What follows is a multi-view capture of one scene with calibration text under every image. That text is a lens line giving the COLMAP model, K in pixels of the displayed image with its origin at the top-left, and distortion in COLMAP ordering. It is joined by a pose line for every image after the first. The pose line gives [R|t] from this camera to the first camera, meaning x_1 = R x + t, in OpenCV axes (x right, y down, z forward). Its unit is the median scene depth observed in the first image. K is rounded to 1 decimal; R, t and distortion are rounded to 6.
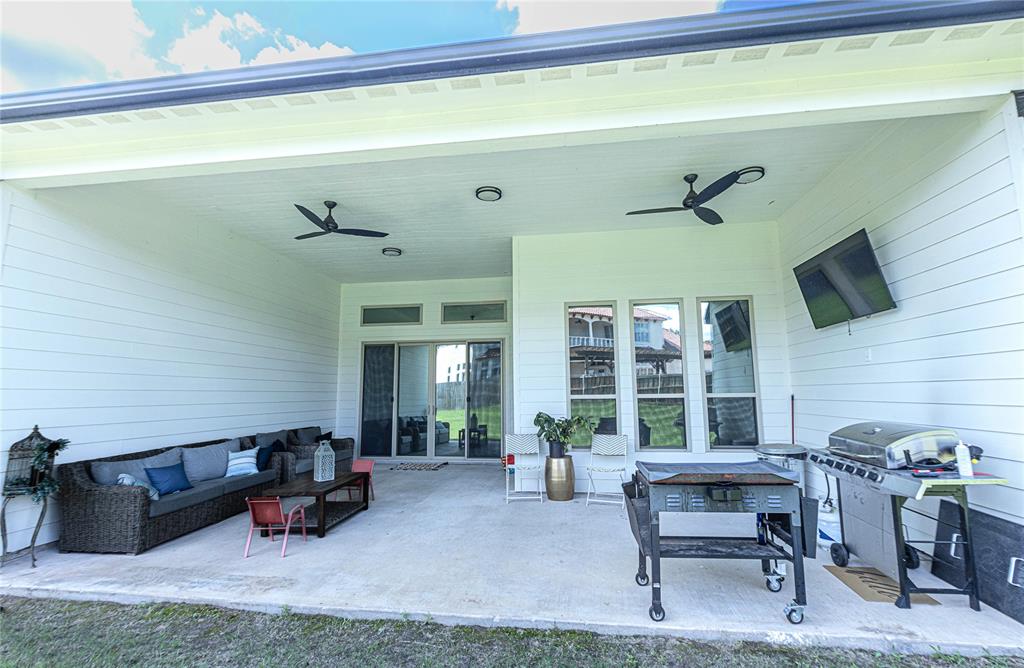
lens RADIAL K [[451.6, 0, 512.0], [0, 451.6, 334.0], [0, 0, 1]] dist [0.002288, 0.000086]
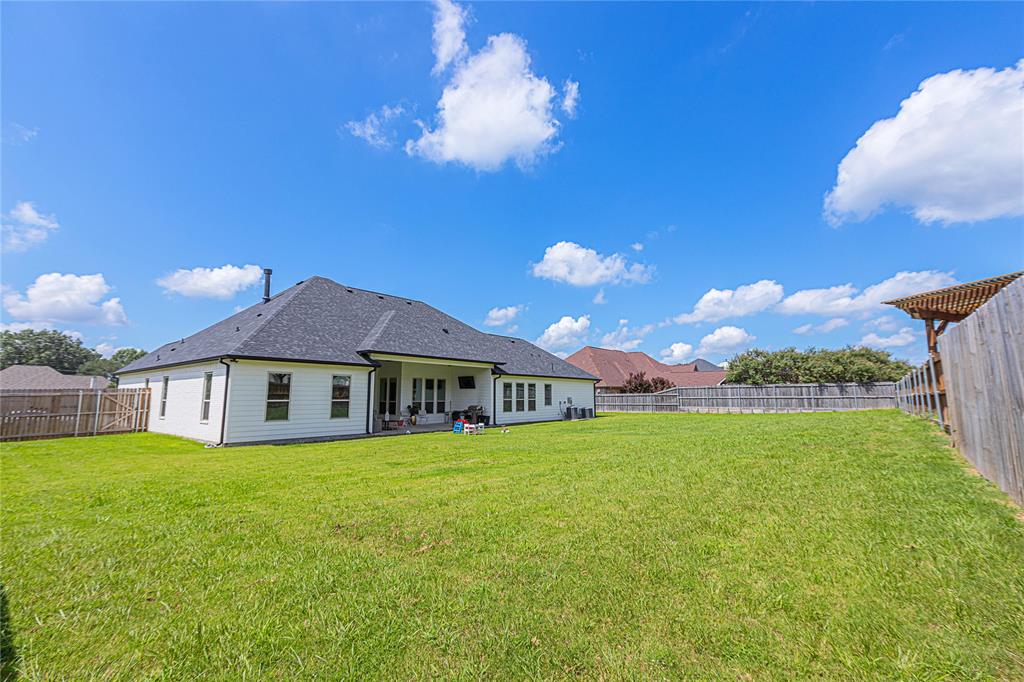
lens RADIAL K [[443.0, 0, 512.0], [0, 443.0, 341.0], [0, 0, 1]] dist [-0.000316, 0.000040]
pose [[0.524249, 0.115000, 0.843764, -2.394173], [-0.141244, 0.988858, -0.047017, -0.270620], [-0.839770, -0.094528, 0.534651, -1.535864]]
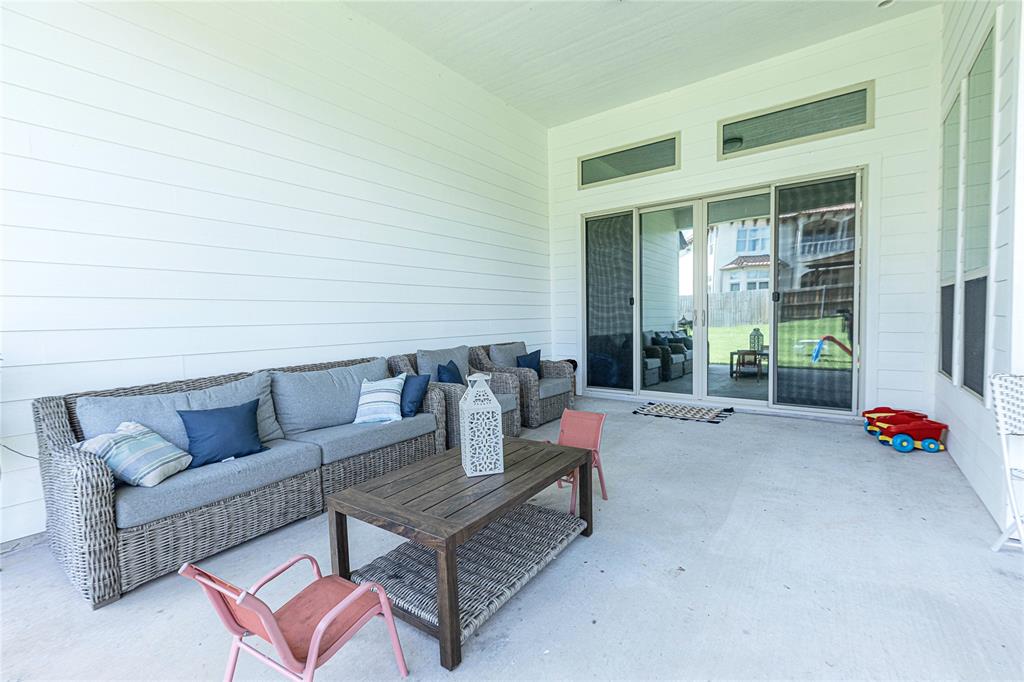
lens RADIAL K [[443.0, 0, 512.0], [0, 443.0, 341.0], [0, 0, 1]] dist [-0.000316, 0.000040]
pose [[0.874428, 0.016769, -0.484865, -0.137325], [0.076768, 0.982029, 0.172410, 0.097910], [0.479042, -0.187982, 0.857427, 0.474072]]
